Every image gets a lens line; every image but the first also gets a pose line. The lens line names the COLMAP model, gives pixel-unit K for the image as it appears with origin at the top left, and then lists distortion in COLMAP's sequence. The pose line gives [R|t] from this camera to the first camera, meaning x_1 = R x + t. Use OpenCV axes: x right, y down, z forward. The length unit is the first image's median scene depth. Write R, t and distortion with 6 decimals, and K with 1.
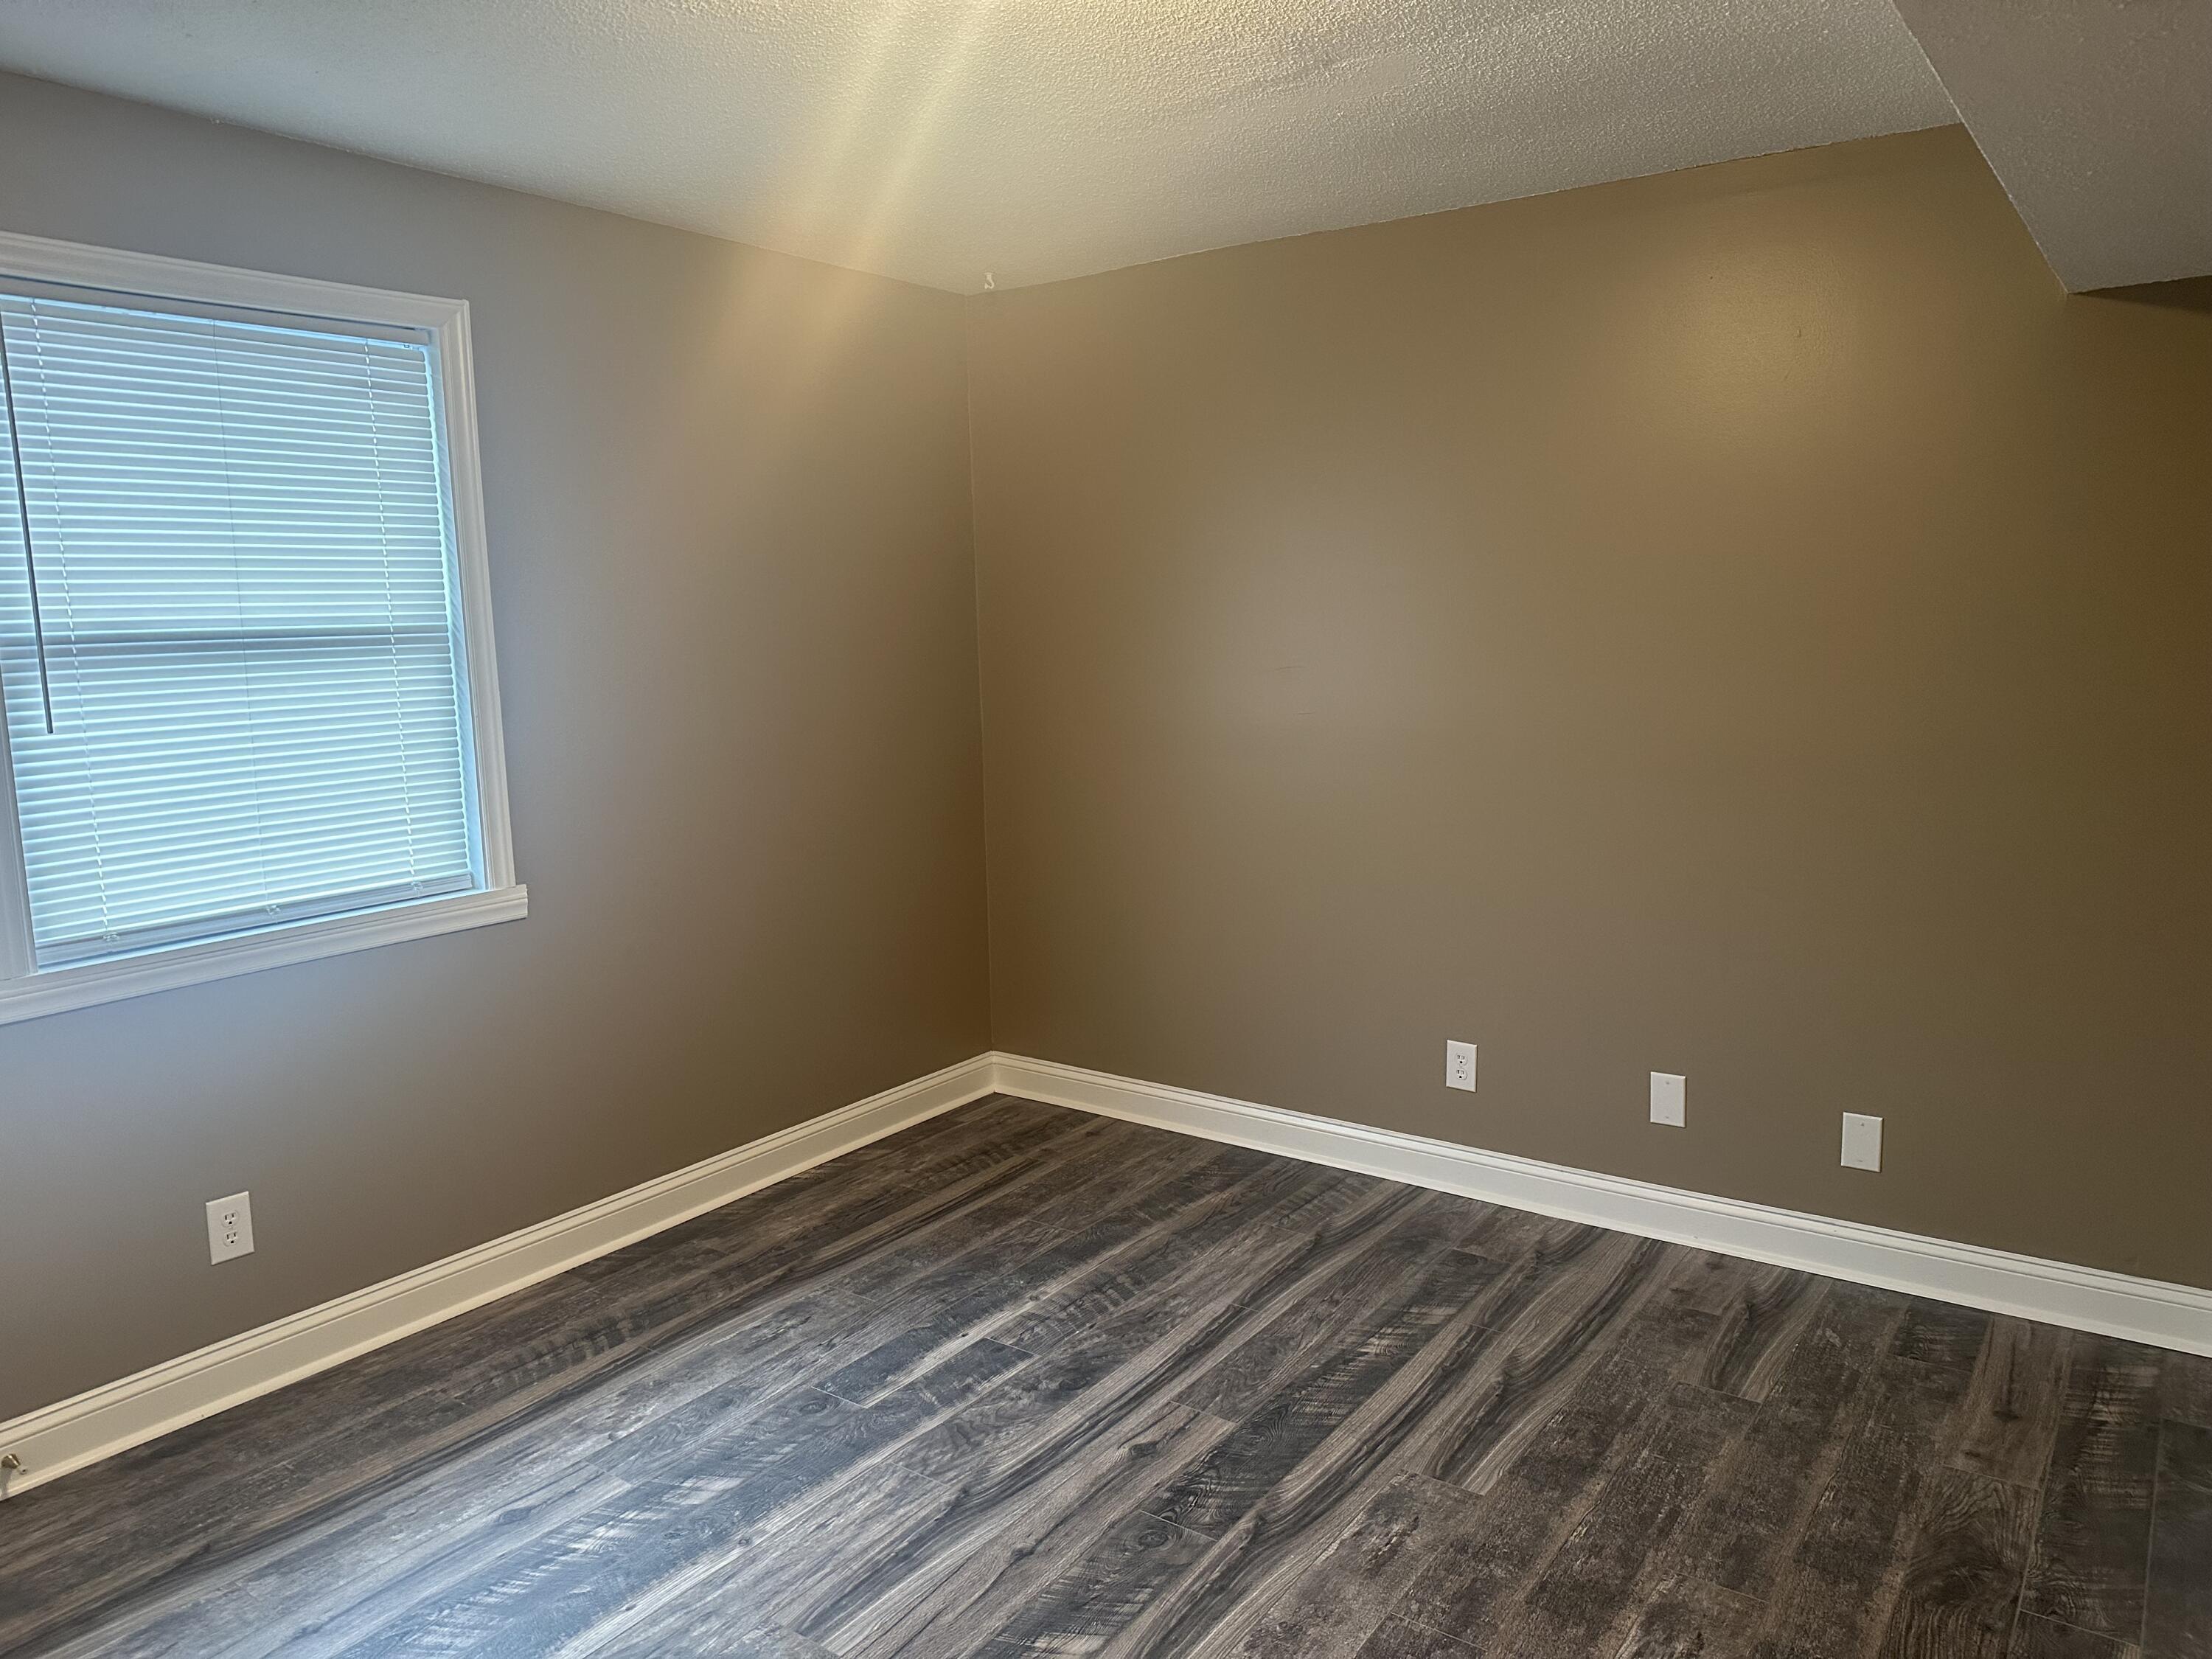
lens RADIAL K [[1550.9, 0, 1112.5], [0, 1550.9, 832.7], [0, 0, 1]] dist [0.052148, -0.060643]
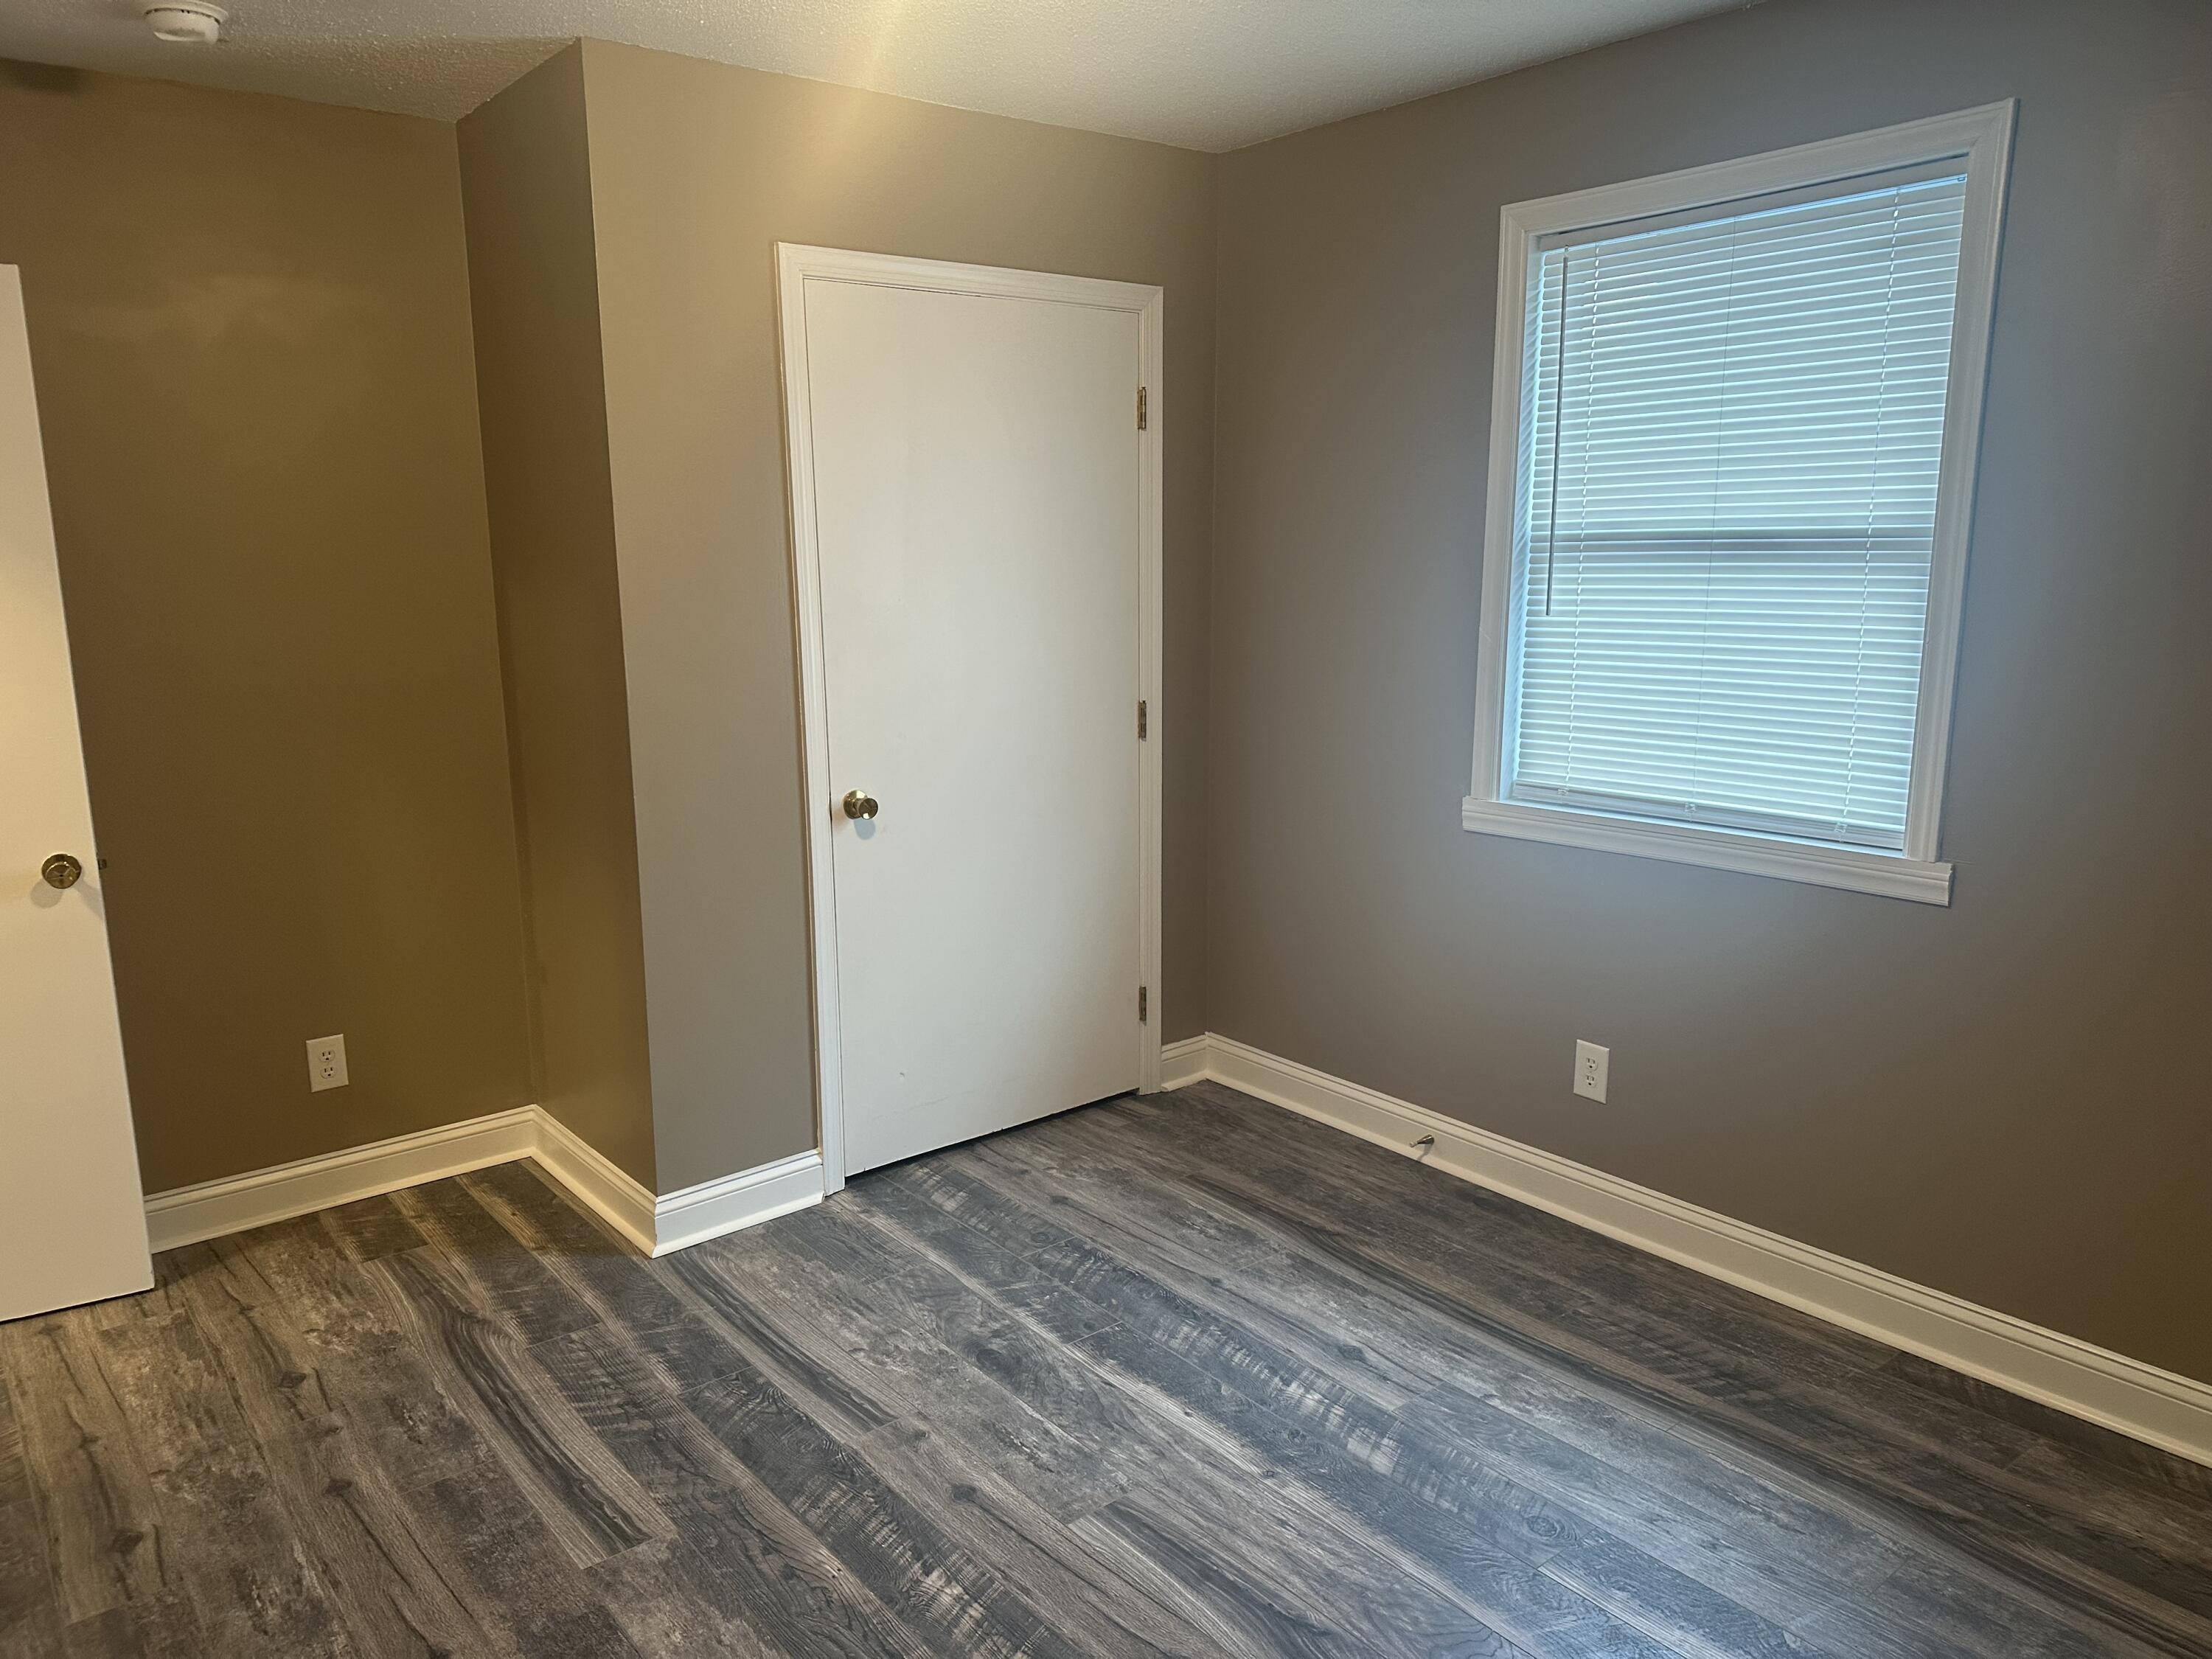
lens RADIAL K [[1550.9, 0, 1110.0], [0, 1550.9, 841.2], [0, 0, 1]] dist [0.052148, -0.060643]
pose [[-0.265186, 0.208664, -0.941348, 0.582551], [-0.122537, 0.961092, 0.247560, -0.149616], [0.956379, 0.181000, -0.229299, 0.964224]]
